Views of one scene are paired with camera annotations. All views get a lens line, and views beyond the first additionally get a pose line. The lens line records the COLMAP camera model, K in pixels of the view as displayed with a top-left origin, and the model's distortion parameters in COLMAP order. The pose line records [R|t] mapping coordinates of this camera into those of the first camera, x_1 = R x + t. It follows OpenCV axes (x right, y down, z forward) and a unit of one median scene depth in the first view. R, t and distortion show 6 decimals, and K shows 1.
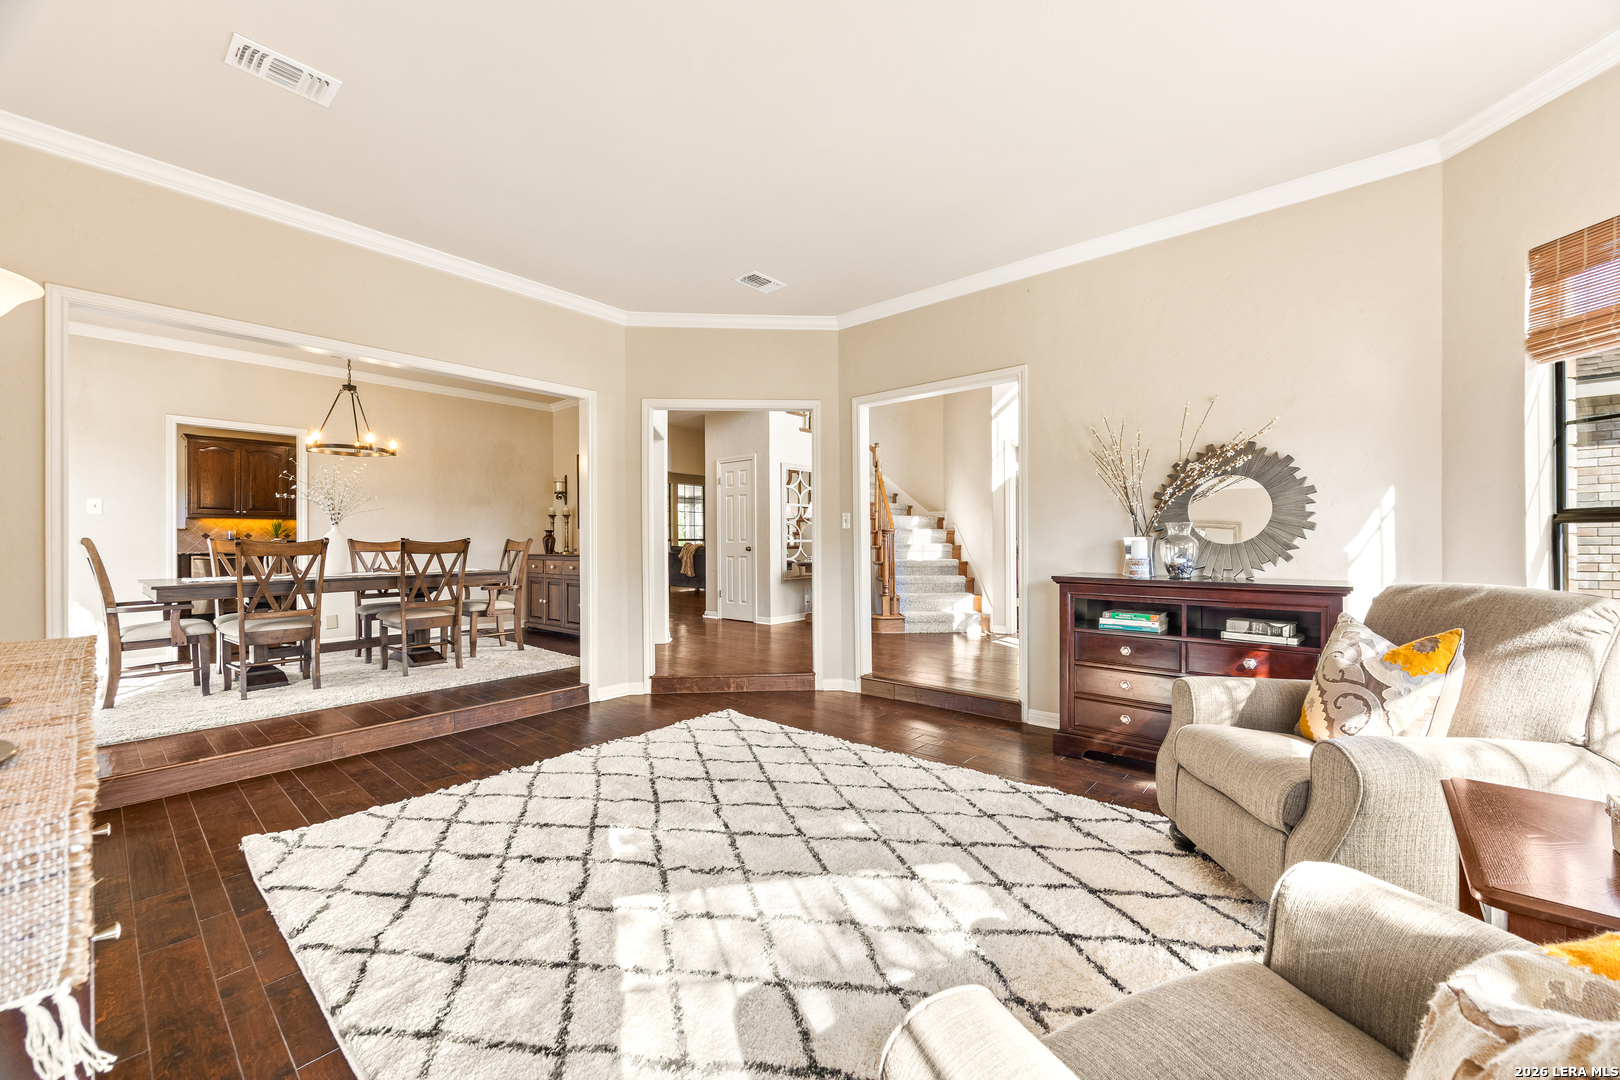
lens RADIAL K [[613.6, 0, 820.4], [0, 613.6, 539.6], [0, 0, 1]] dist [-0.002427, -0.000201]
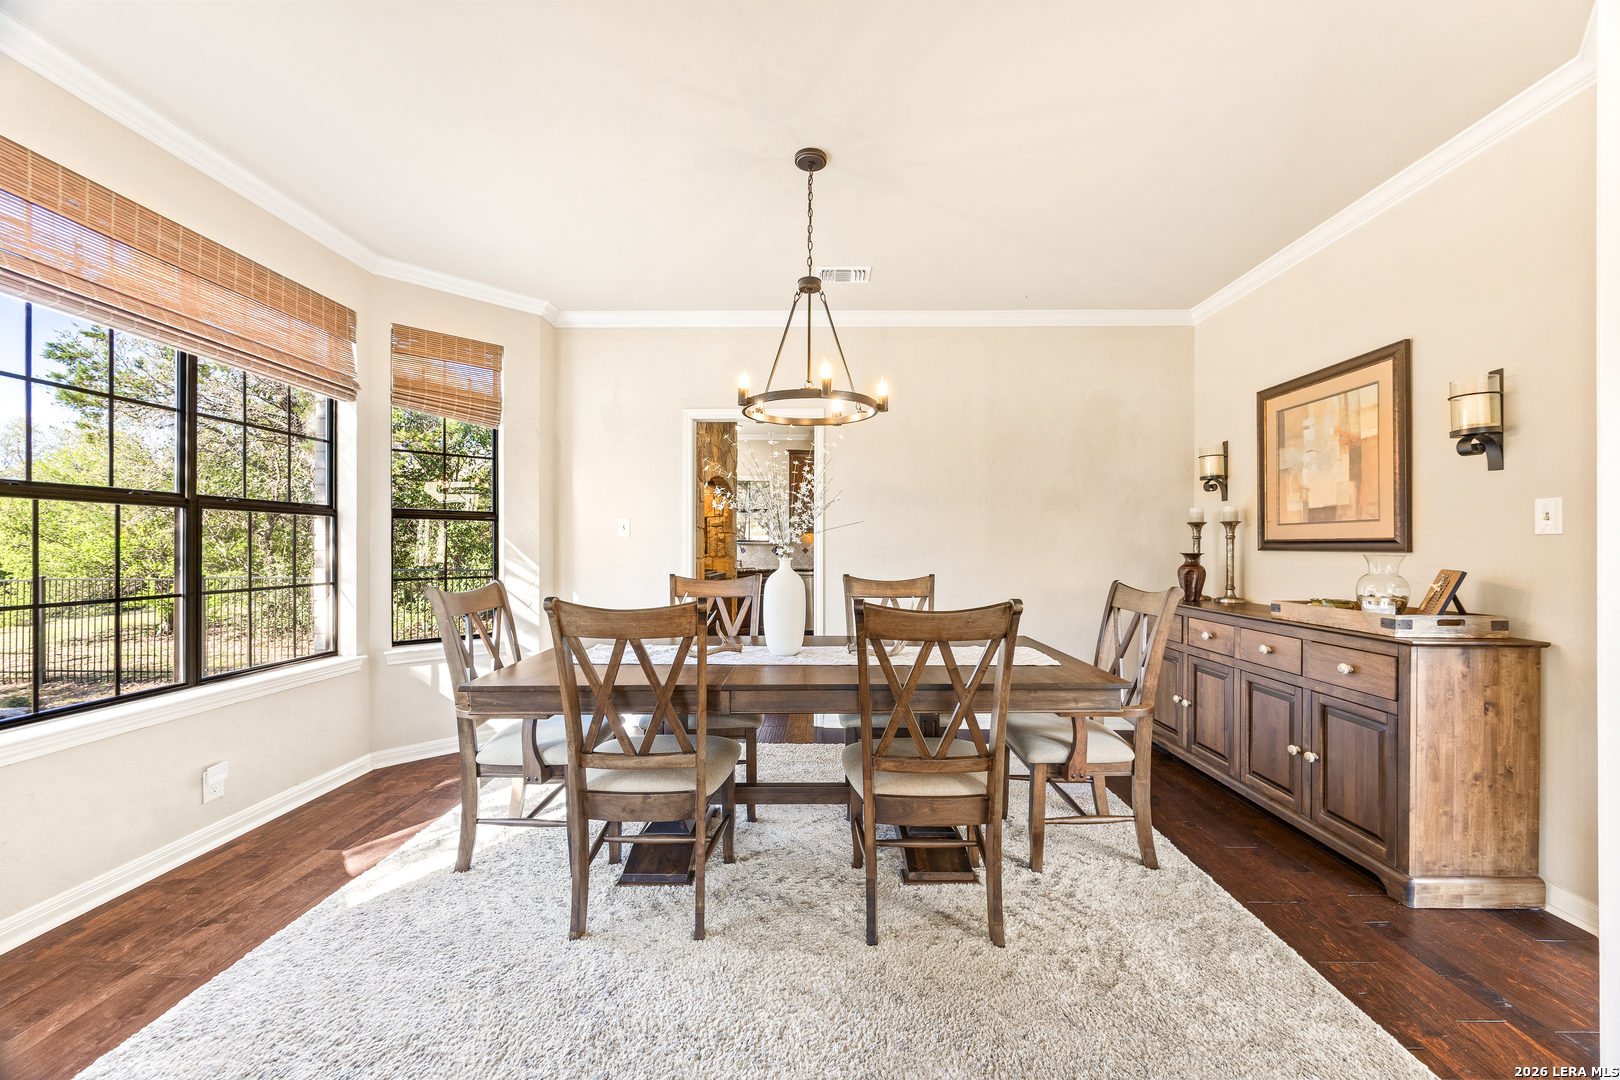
lens RADIAL K [[613.6, 0, 820.4], [0, 613.6, 539.6], [0, 0, 1]] dist [-0.002427, -0.000201]
pose [[0.622797, -0.000407, -0.782384, -0.327157], [-0.003080, 0.999991, -0.002972, -0.032792], [0.782378, 0.004260, 0.622790, 0.616167]]
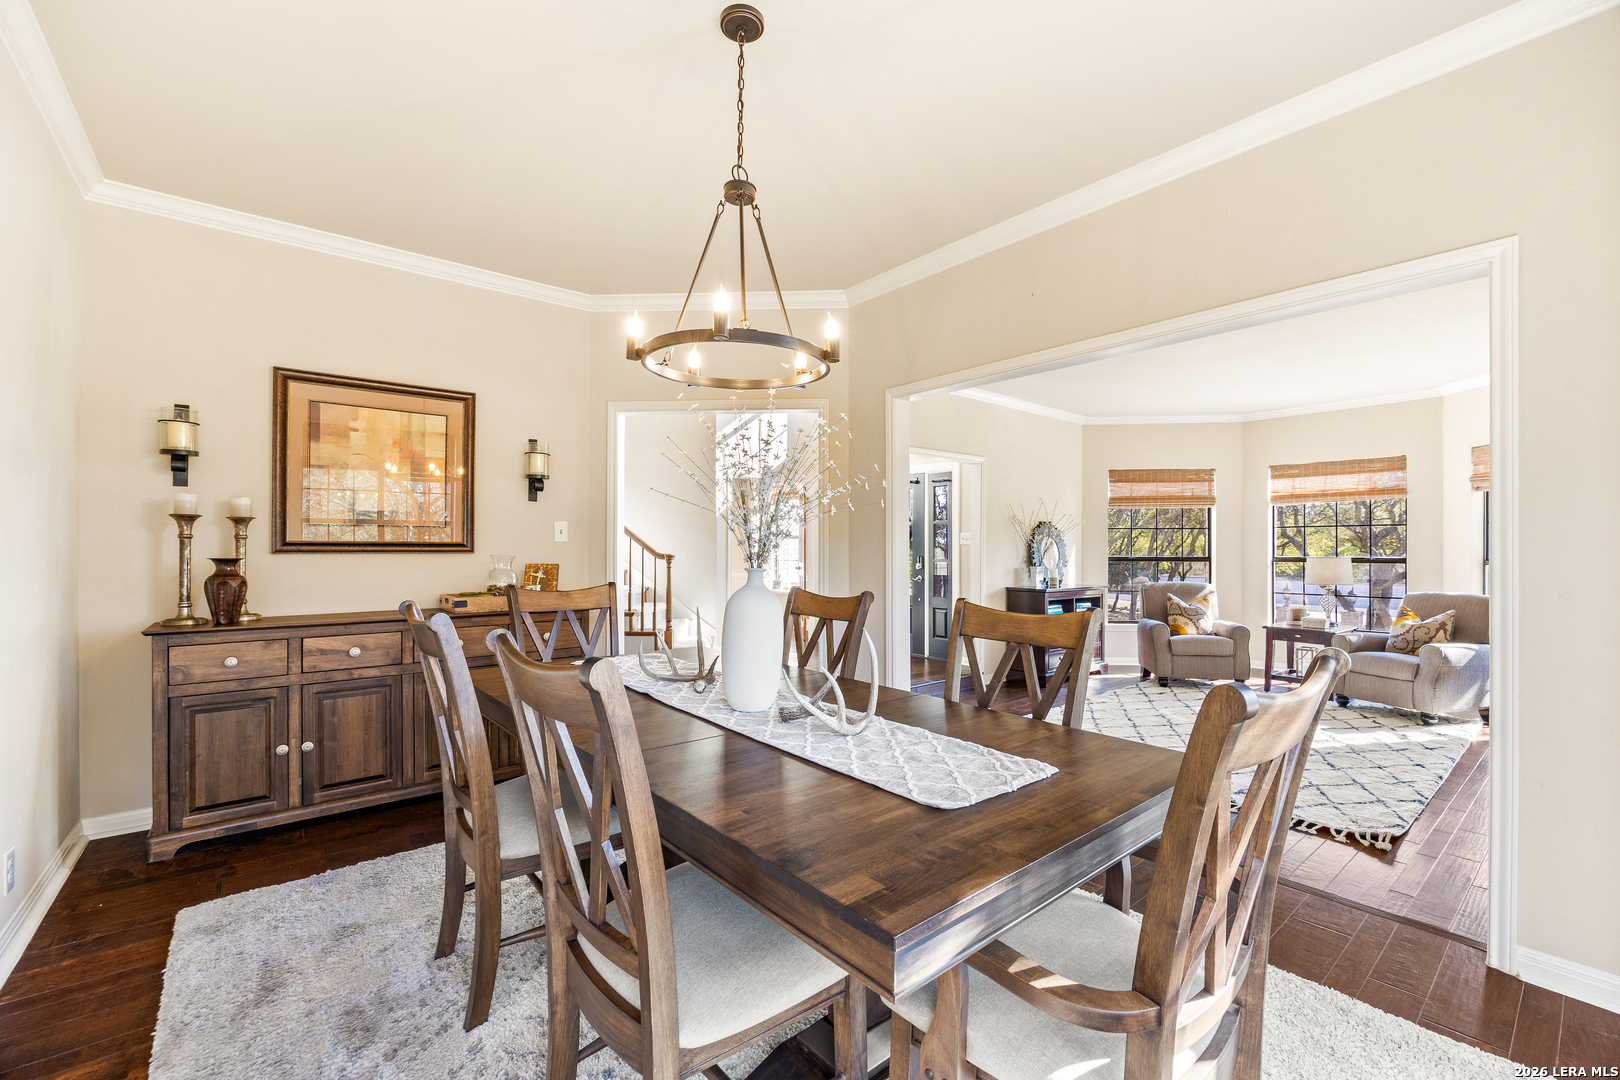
lens RADIAL K [[667.5, 0, 808.1], [0, 667.5, 546.8], [0, 0, 1]] dist [-0.019526, 0.000311]
pose [[0.198416, 0.010215, 0.980065, -1.040428], [-0.003591, 0.999947, -0.009695, -0.026489], [-0.980111, -0.001596, 0.198443, 0.798315]]
